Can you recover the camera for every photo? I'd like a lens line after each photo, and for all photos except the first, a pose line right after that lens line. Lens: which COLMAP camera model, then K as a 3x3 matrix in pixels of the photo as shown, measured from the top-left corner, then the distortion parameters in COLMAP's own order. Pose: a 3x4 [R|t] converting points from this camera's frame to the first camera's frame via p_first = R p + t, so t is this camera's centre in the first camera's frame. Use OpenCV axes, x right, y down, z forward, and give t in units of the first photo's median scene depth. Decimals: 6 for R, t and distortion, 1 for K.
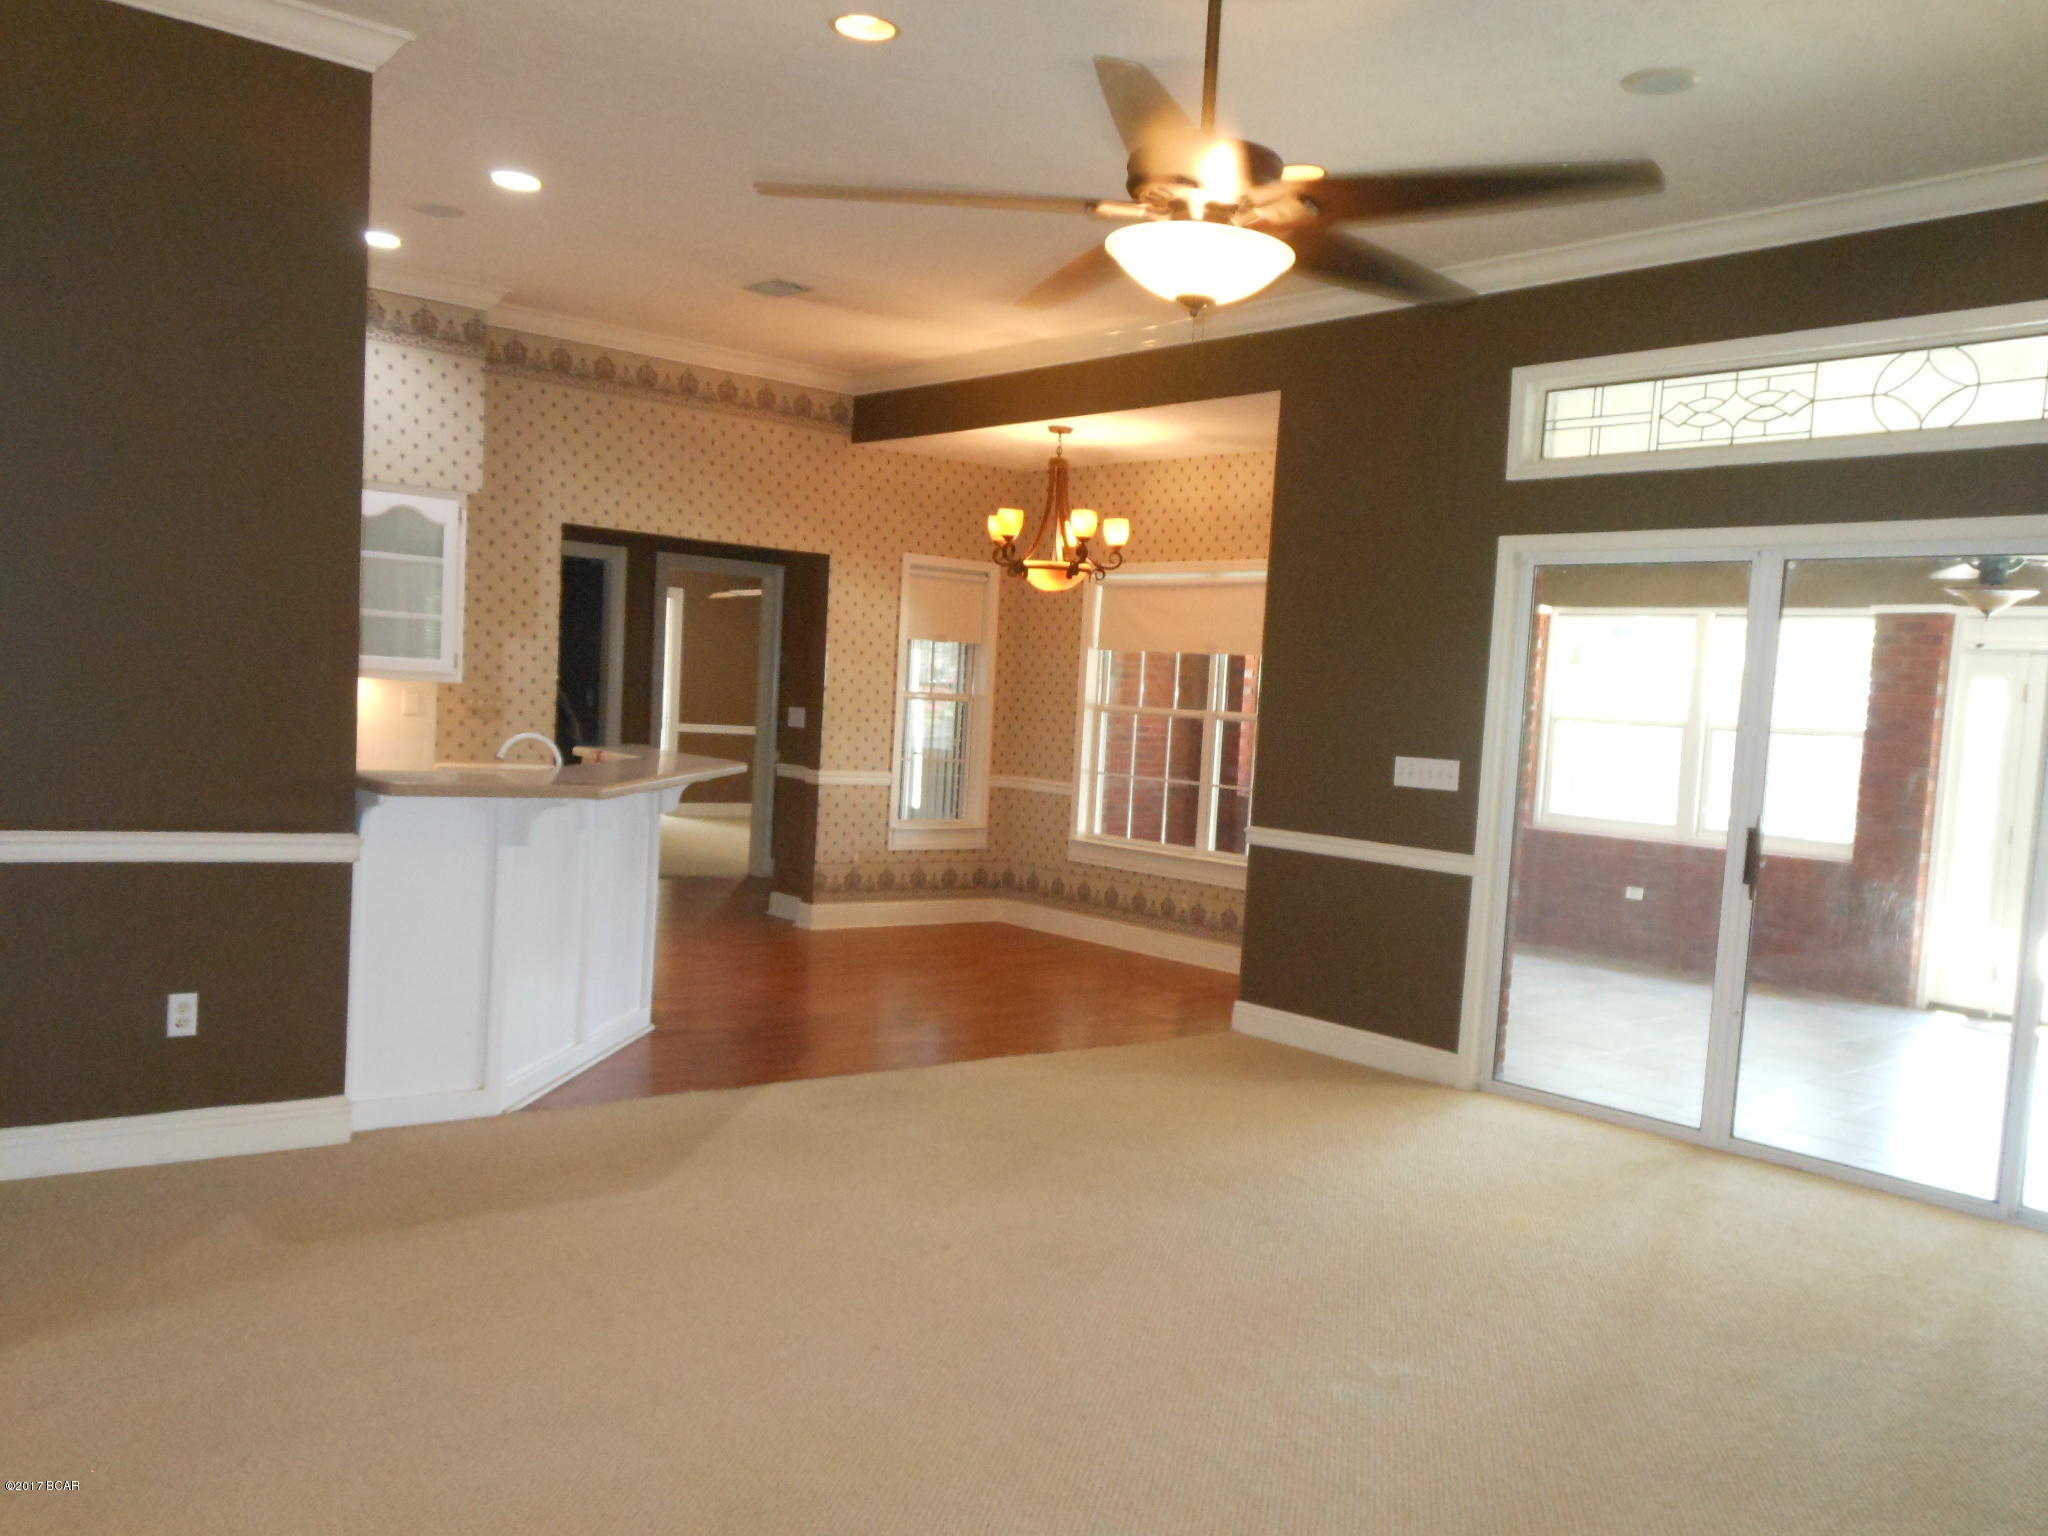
lens RADIAL K [[1725.1, 0, 1016.6], [0, 1725.1, 822.7], [0, 0, 1]] dist [-0.001866, 0.000798]
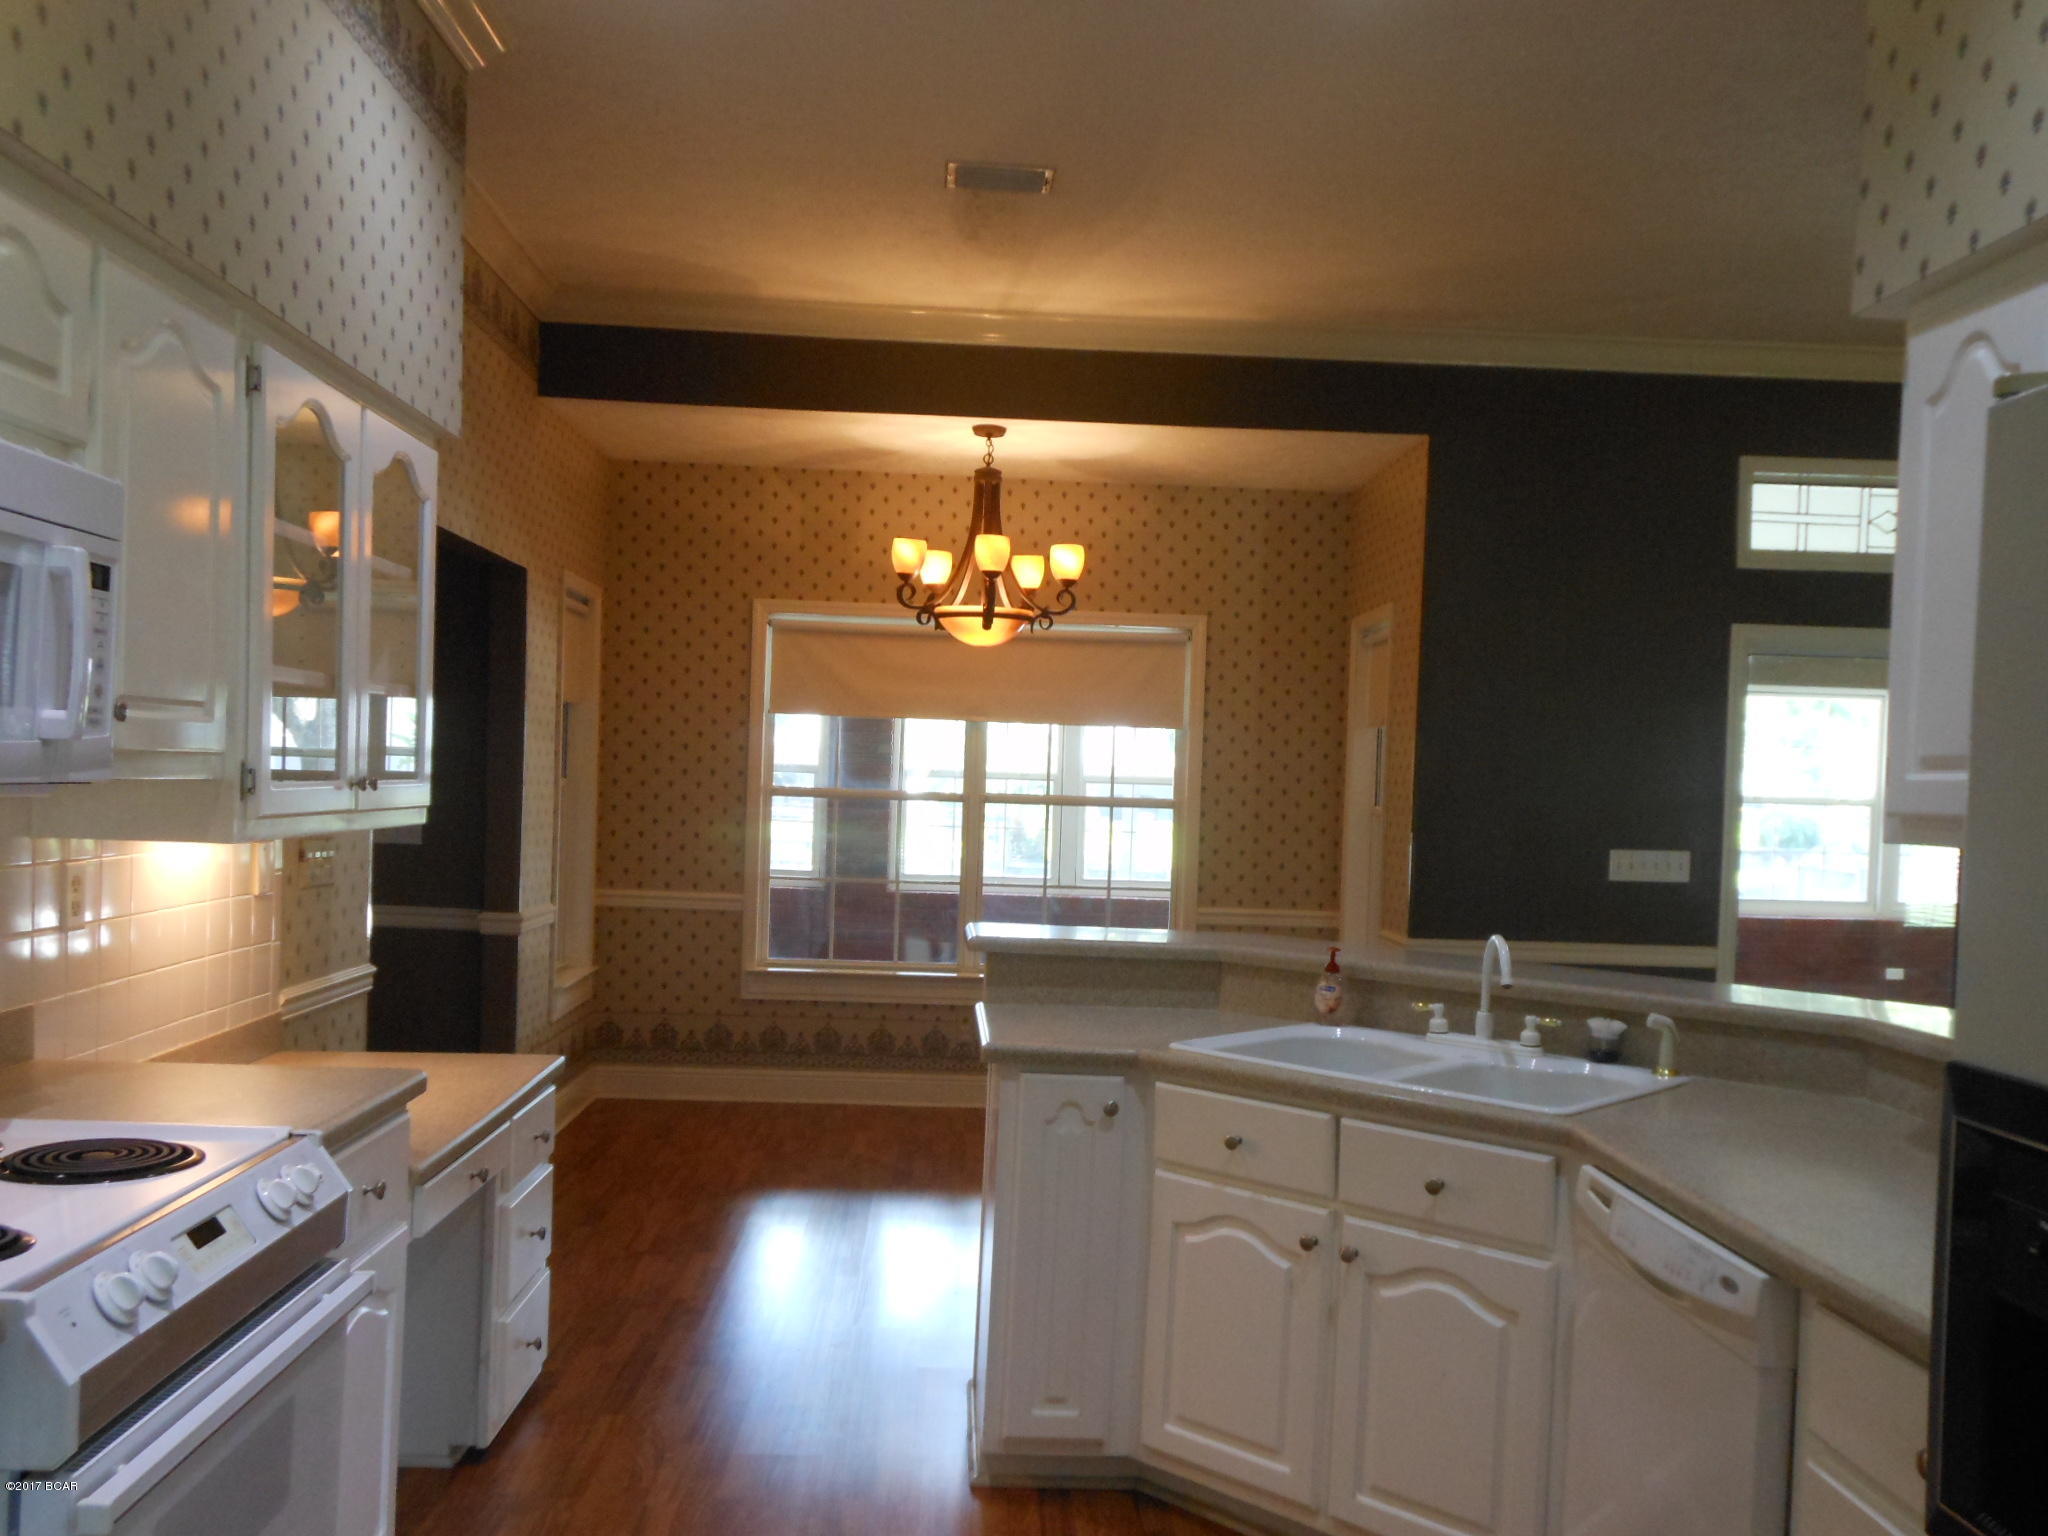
lens RADIAL K [[1725.1, 0, 1016.6], [0, 1725.1, 822.7], [0, 0, 1]] dist [-0.001866, 0.000798]
pose [[0.615023, -0.056641, 0.786472, -0.562819], [0.062050, 0.997800, 0.023337, -0.074969], [-0.786064, 0.034448, 0.617185, 0.533997]]
